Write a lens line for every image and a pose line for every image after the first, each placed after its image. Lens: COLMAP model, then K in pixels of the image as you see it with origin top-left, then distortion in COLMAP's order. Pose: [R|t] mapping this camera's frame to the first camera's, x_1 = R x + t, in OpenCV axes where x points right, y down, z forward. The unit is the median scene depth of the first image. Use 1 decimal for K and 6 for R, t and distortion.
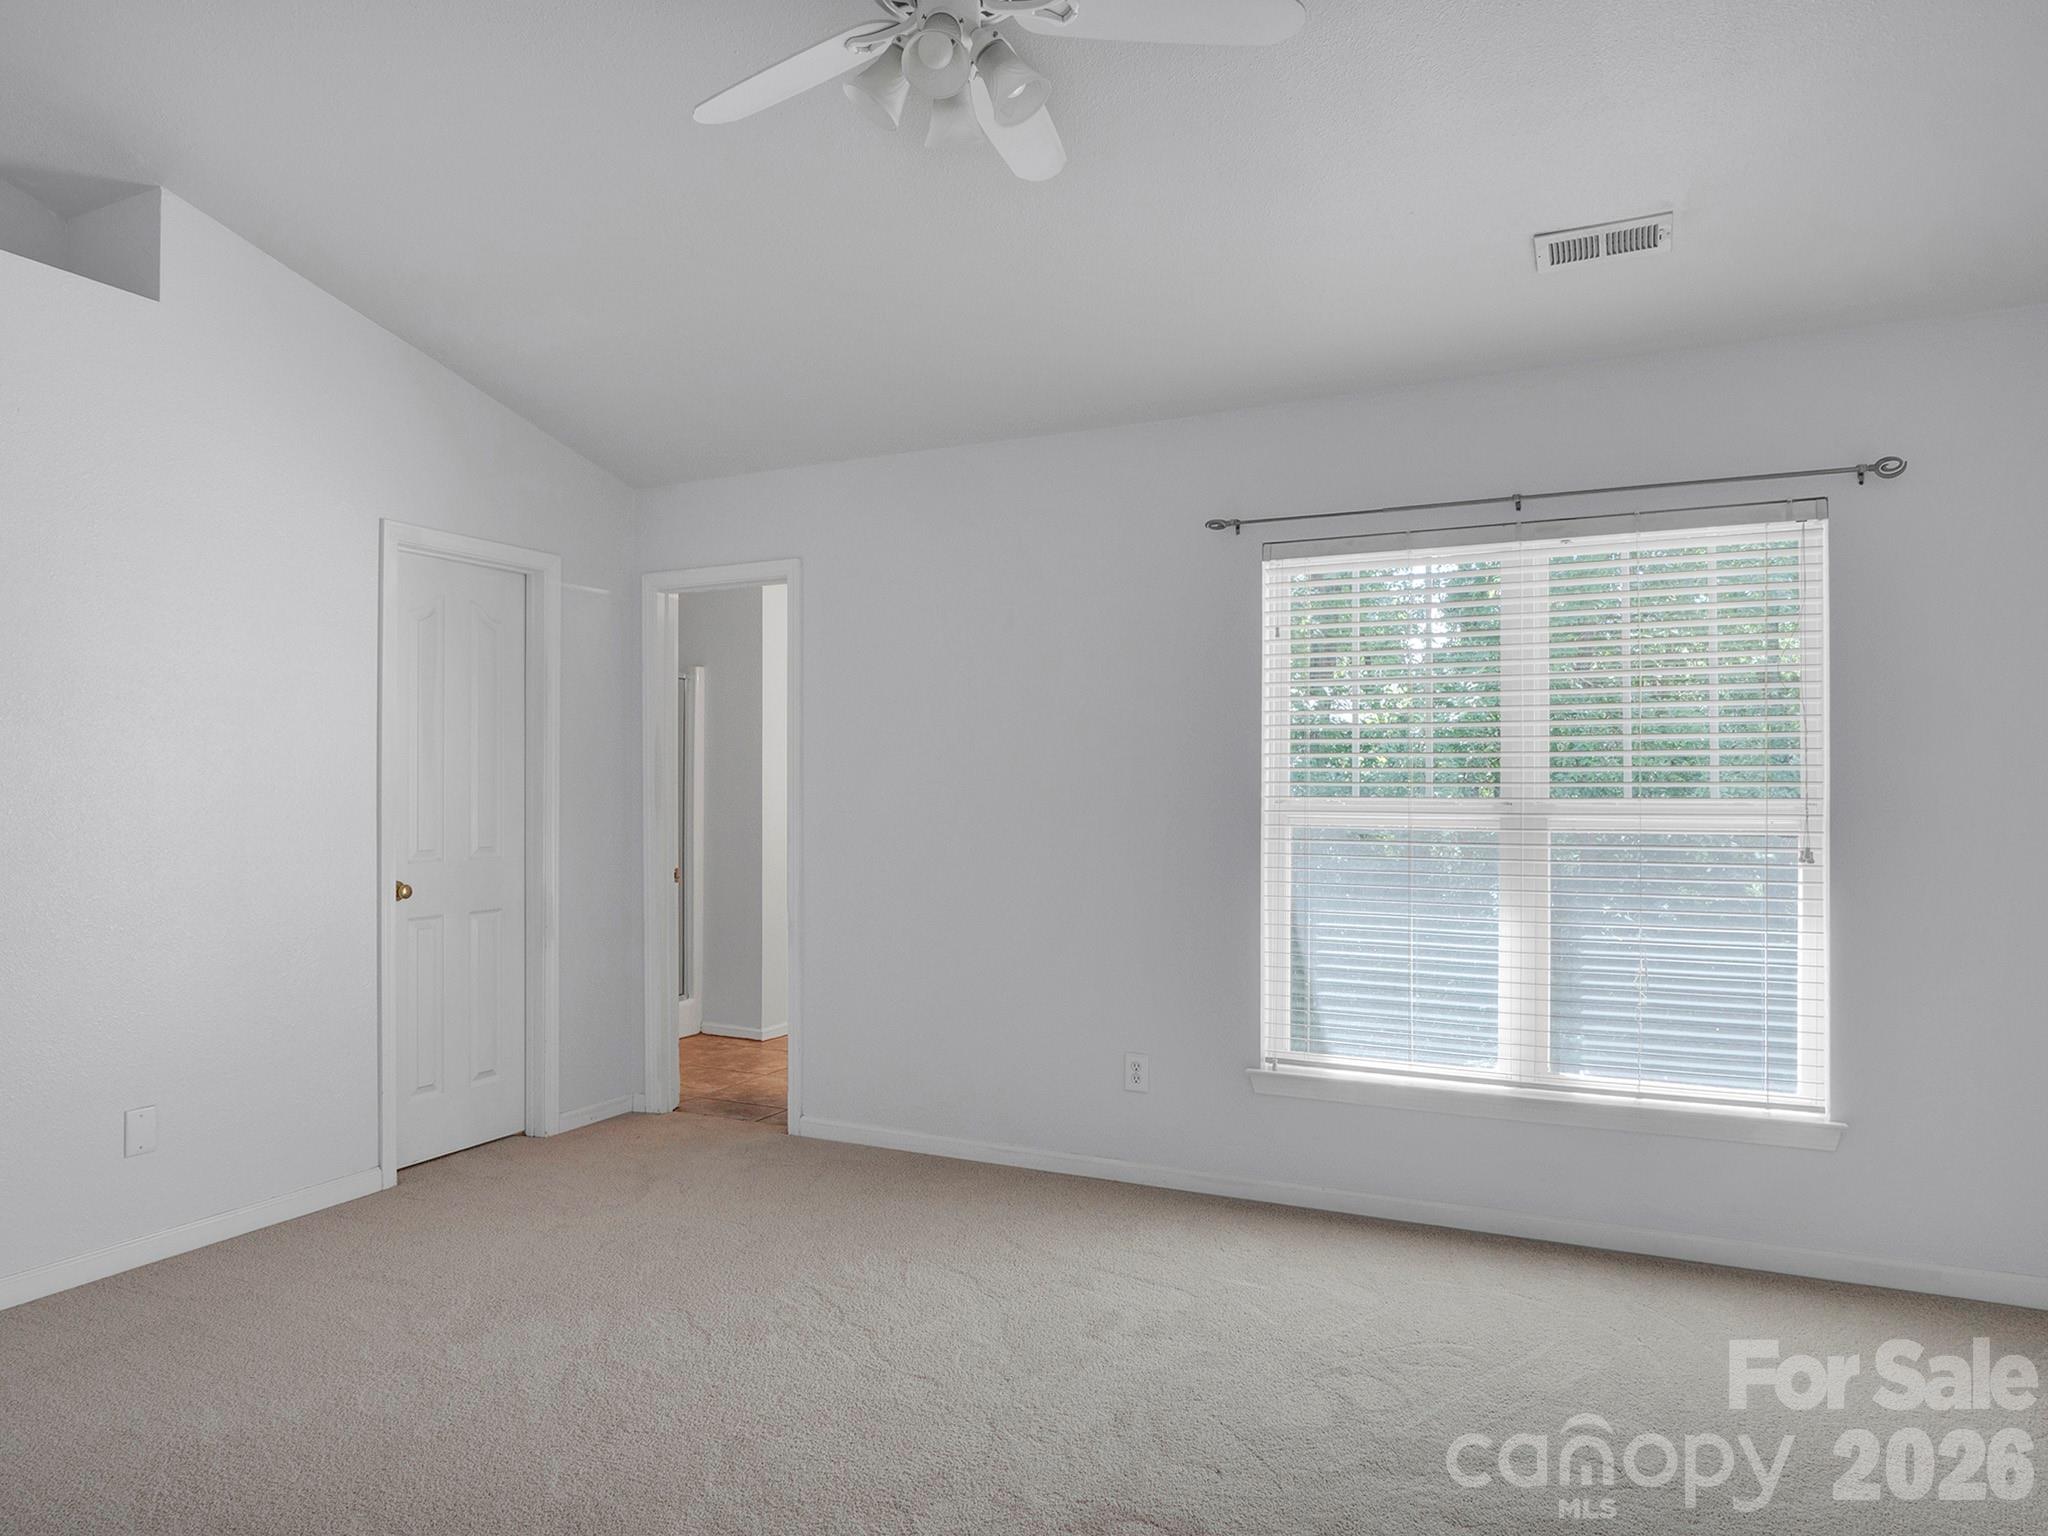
lens RADIAL K [[1291.8, 0, 1001.3], [0, 1291.8, 773.1], [0, 0, 1]] dist [-0.035388, 0.014142]
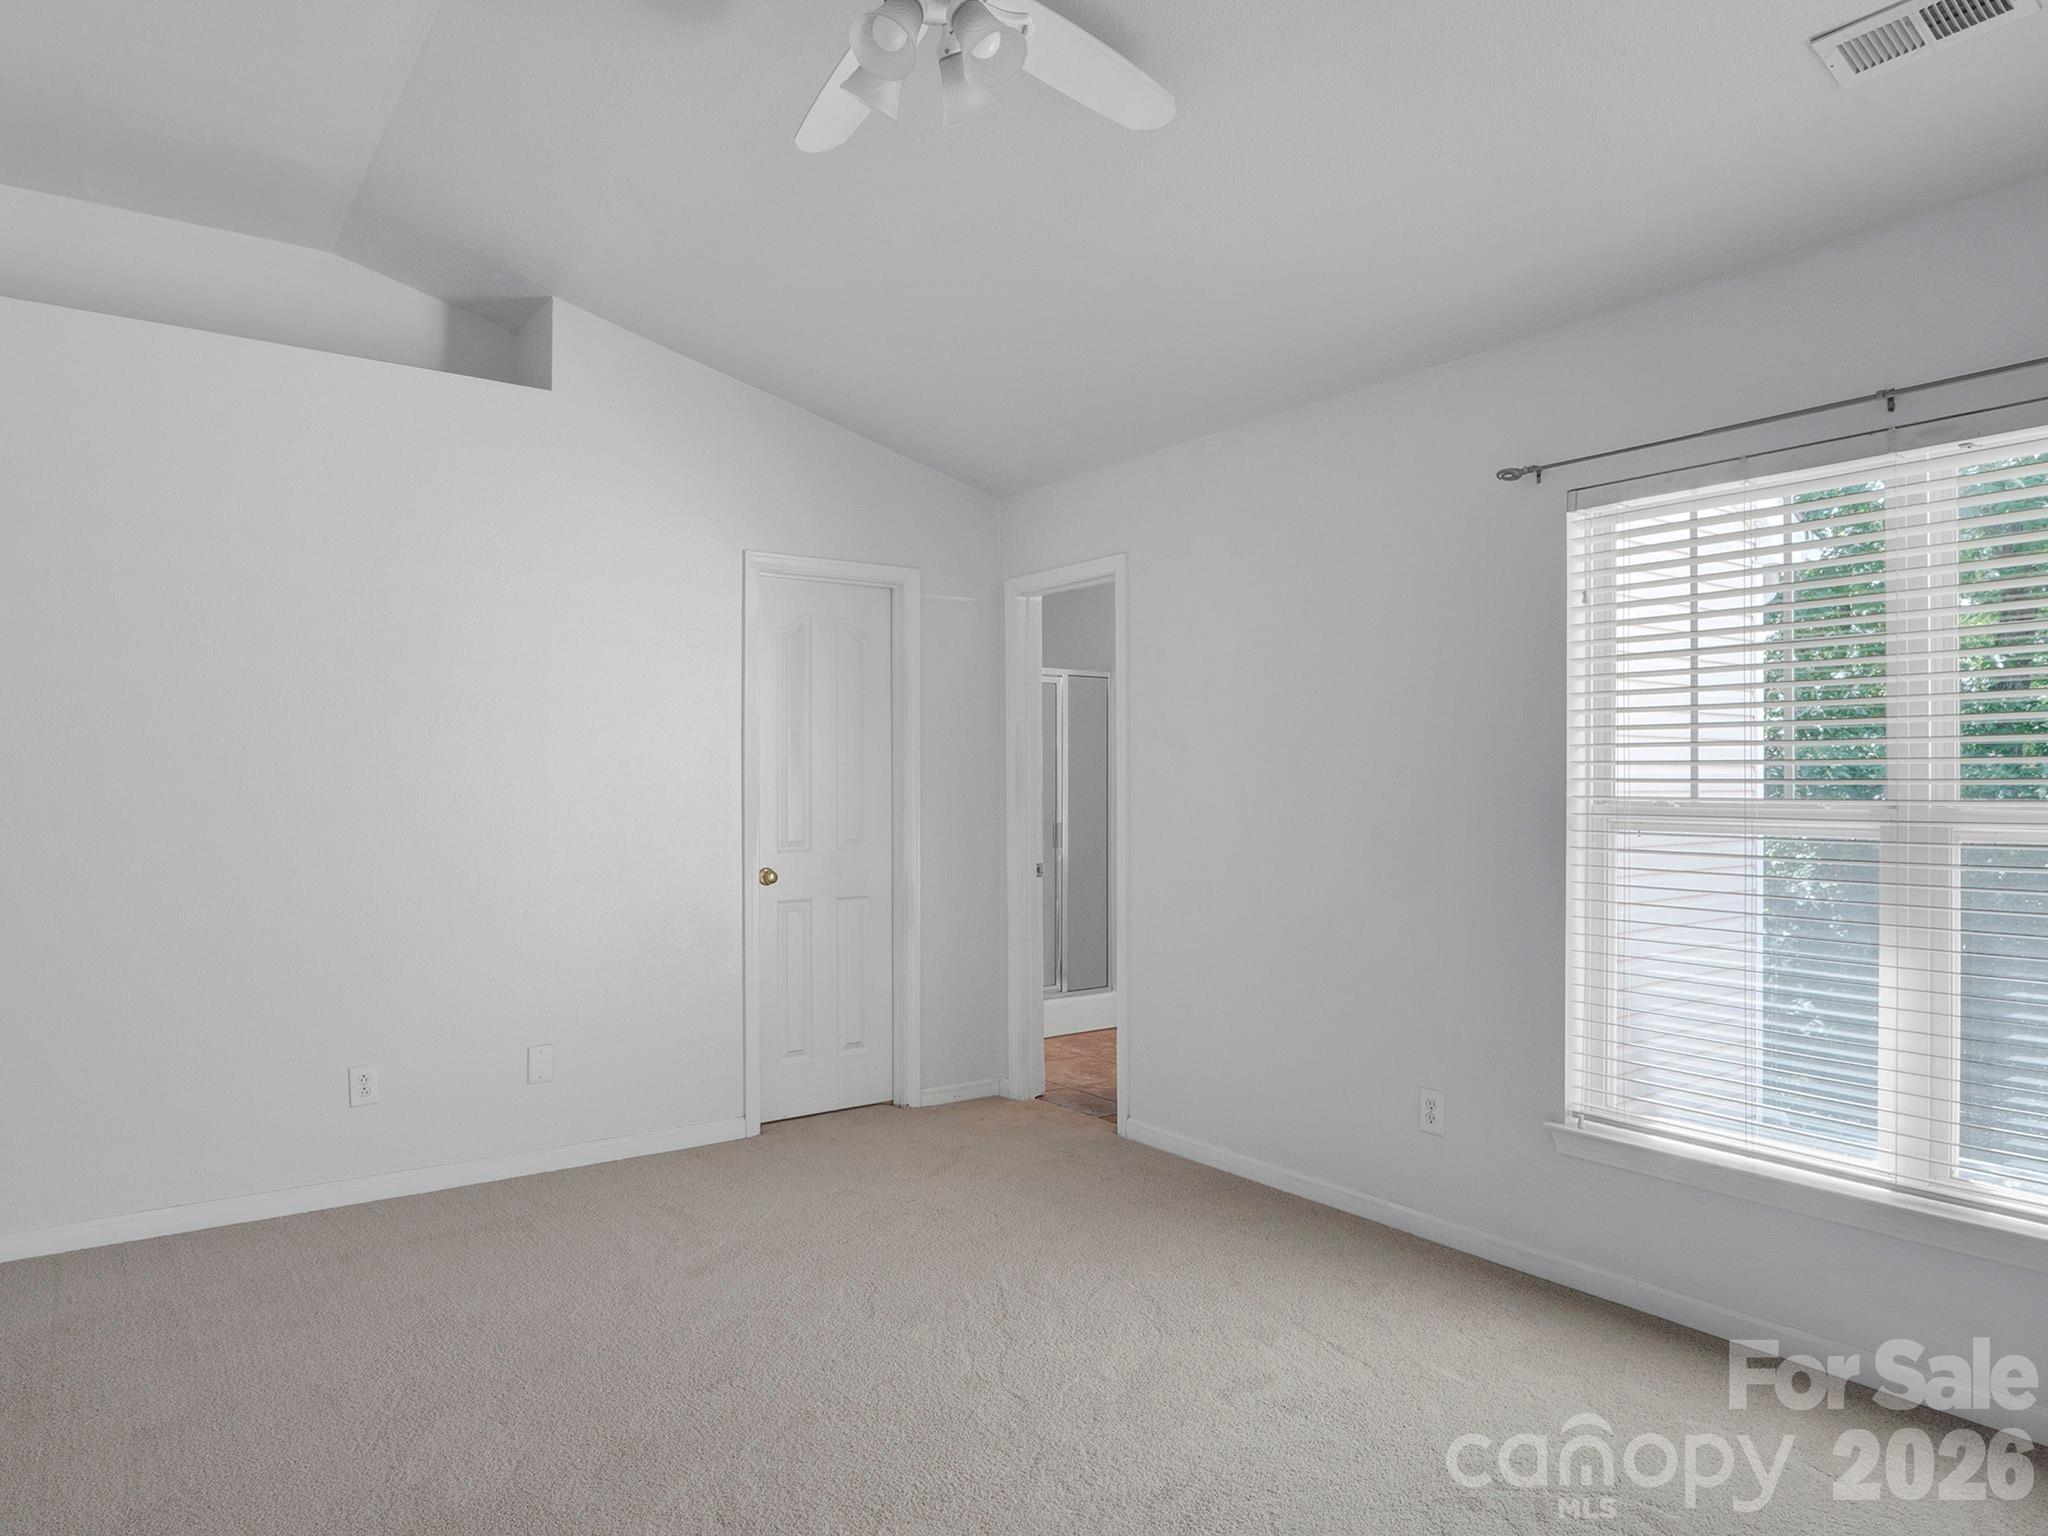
lens RADIAL K [[1291.8, 0, 1011.2], [0, 1291.8, 769.5], [0, 0, 1]] dist [-0.035388, 0.014142]
pose [[0.880324, -0.006192, -0.474332, 0.276597], [0.007266, 0.999974, 0.000433, -0.001832], [0.474317, -0.003828, 0.880346, 0.103635]]
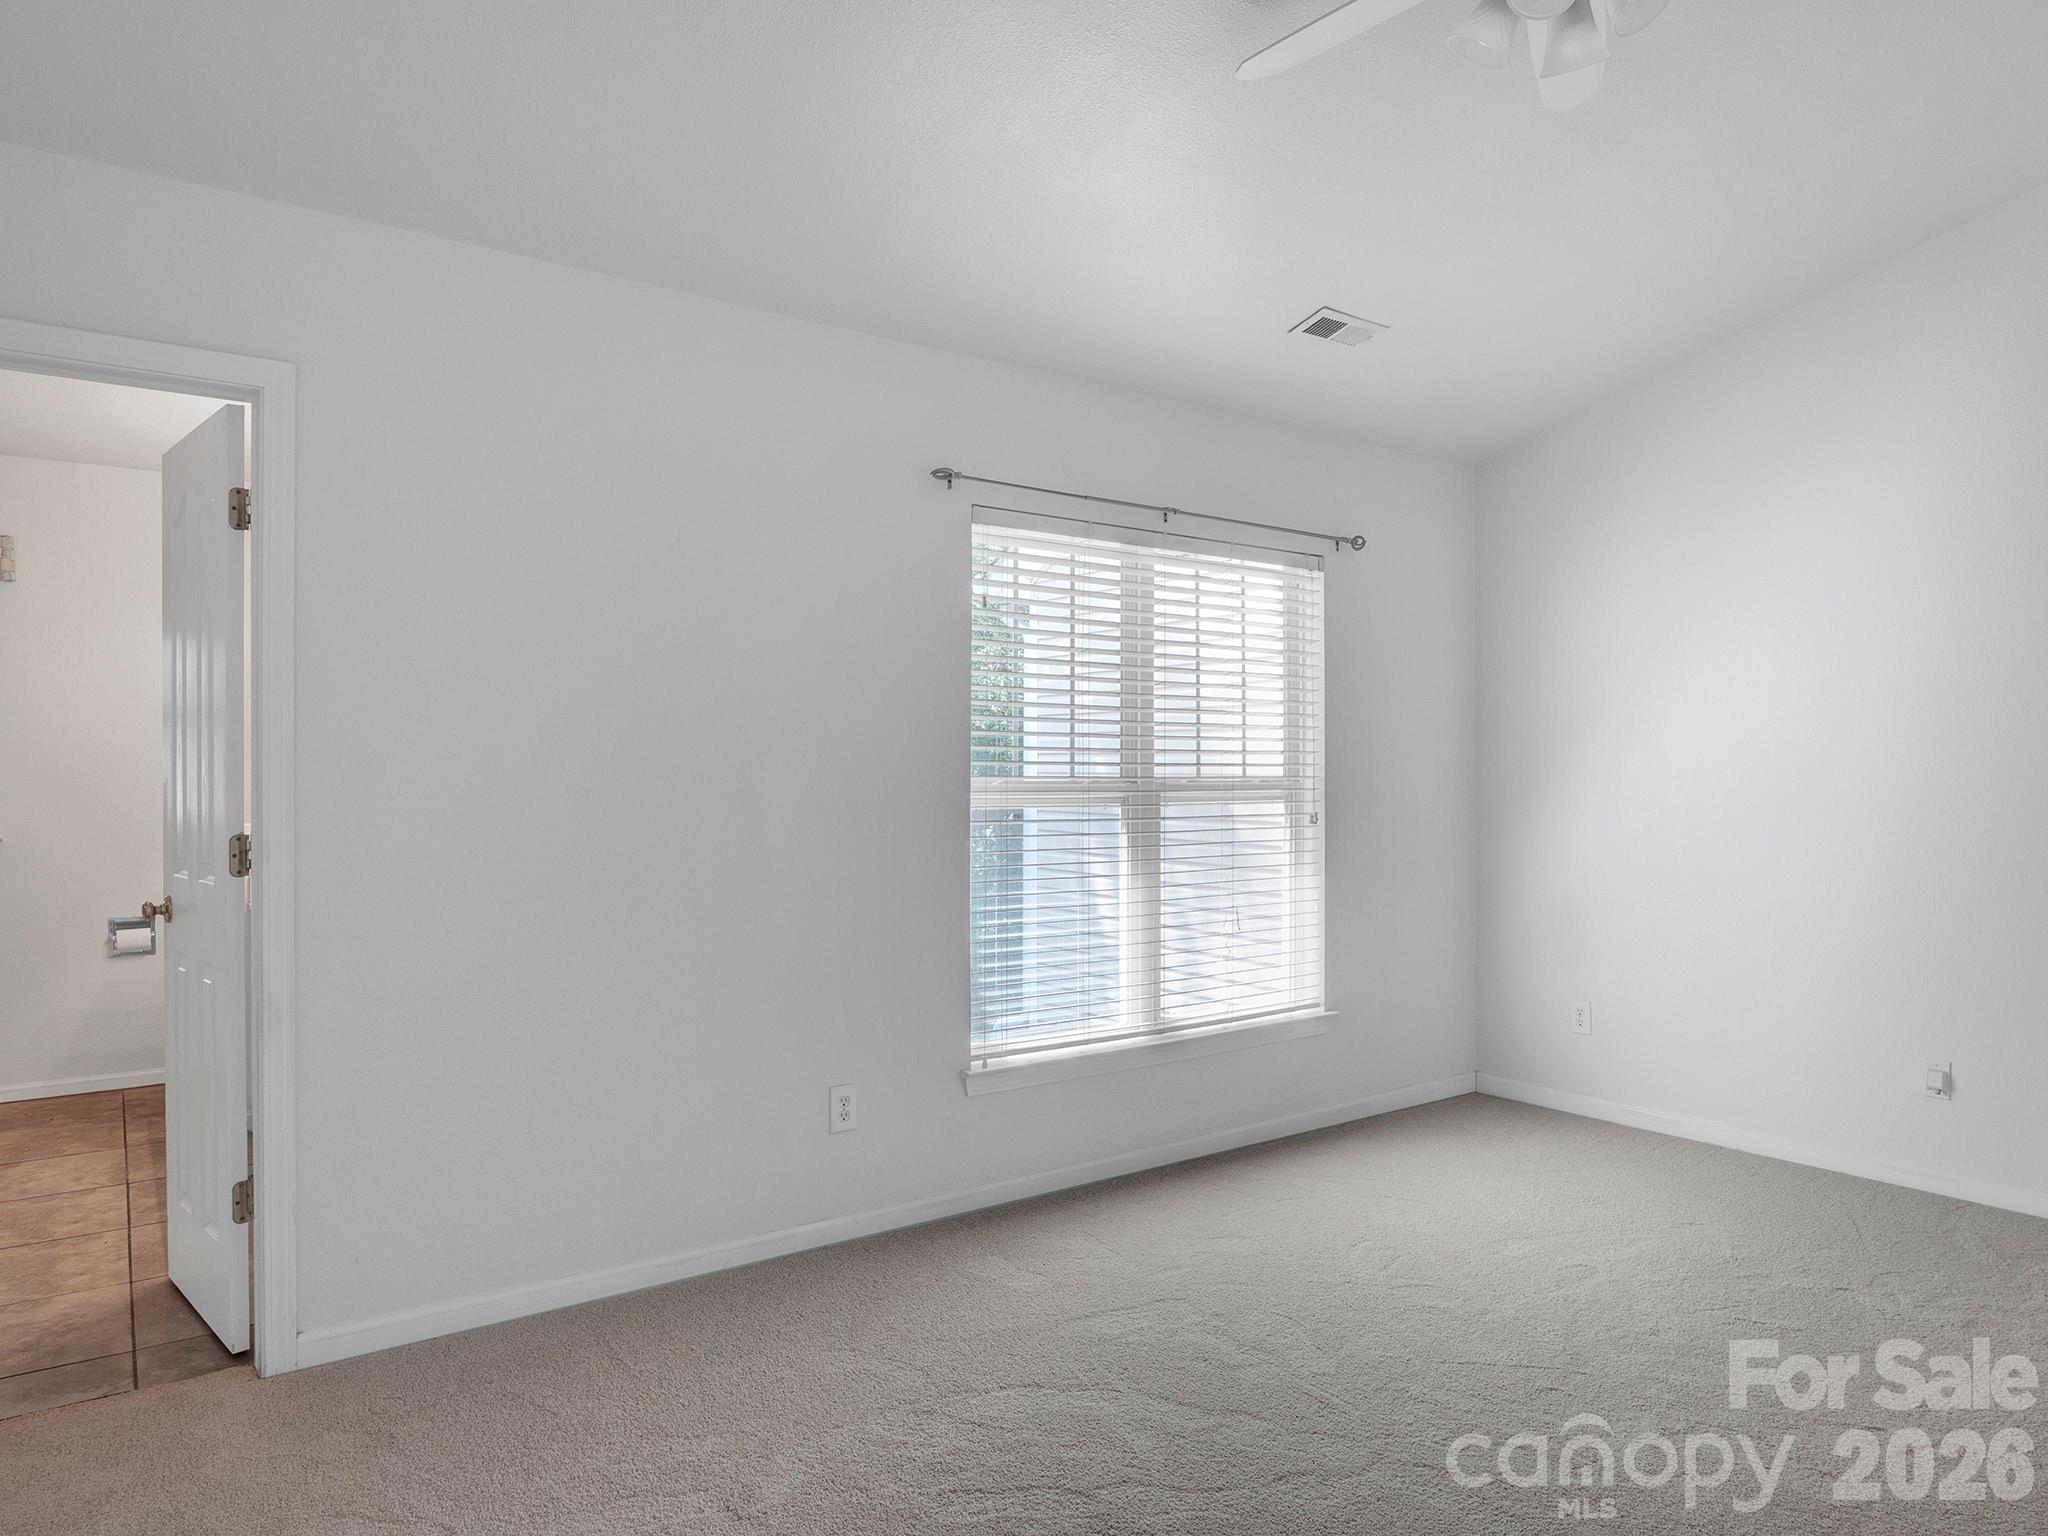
lens RADIAL K [[1291.8, 0, 1037.7], [0, 1291.8, 760.2], [0, 0, 1]] dist [-0.035388, 0.014142]
pose [[0.463074, 0.005616, 0.886302, -0.594290], [-0.015705, 0.999875, 0.001870, 0.003684], [-0.886181, -0.014786, 0.463104, 0.523144]]
